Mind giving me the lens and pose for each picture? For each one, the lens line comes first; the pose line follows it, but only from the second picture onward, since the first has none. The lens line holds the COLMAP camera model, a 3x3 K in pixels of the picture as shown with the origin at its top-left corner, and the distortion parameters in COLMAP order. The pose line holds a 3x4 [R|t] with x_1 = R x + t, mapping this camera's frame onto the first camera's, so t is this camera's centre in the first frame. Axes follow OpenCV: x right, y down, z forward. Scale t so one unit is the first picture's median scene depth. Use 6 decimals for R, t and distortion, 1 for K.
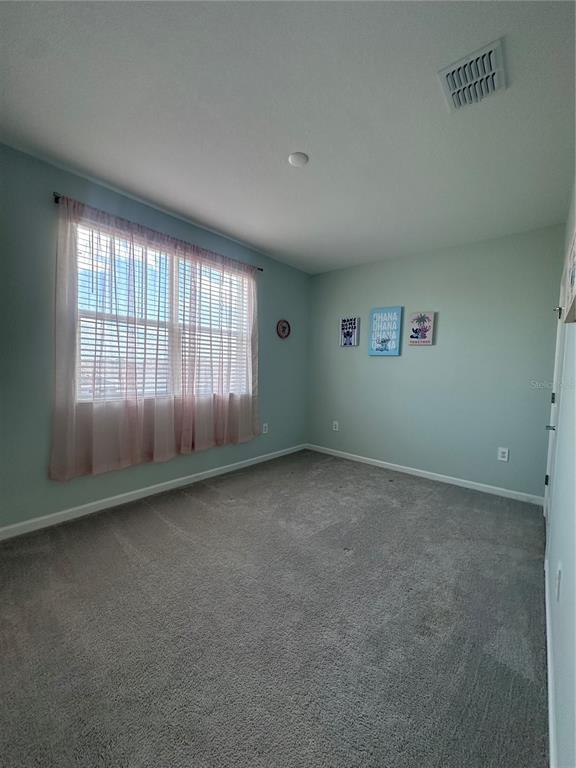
lens RADIAL K [[306.0, 0, 287.0], [0, 306.0, 387.5], [0, 0, 1]] dist [-0.001442, 0.000034]
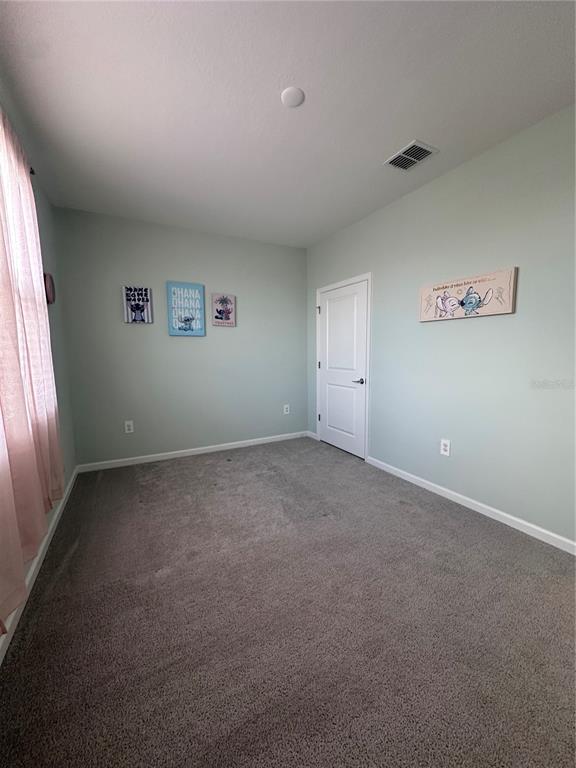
lens RADIAL K [[306.0, 0, 290.2], [0, 306.0, 384.8], [0, 0, 1]] dist [-0.001442, 0.000034]
pose [[0.371035, -0.136514, 0.918530, -0.454376], [0.083766, 0.990023, 0.113302, -0.038461], [-0.924833, 0.034902, 0.378768, 0.392209]]
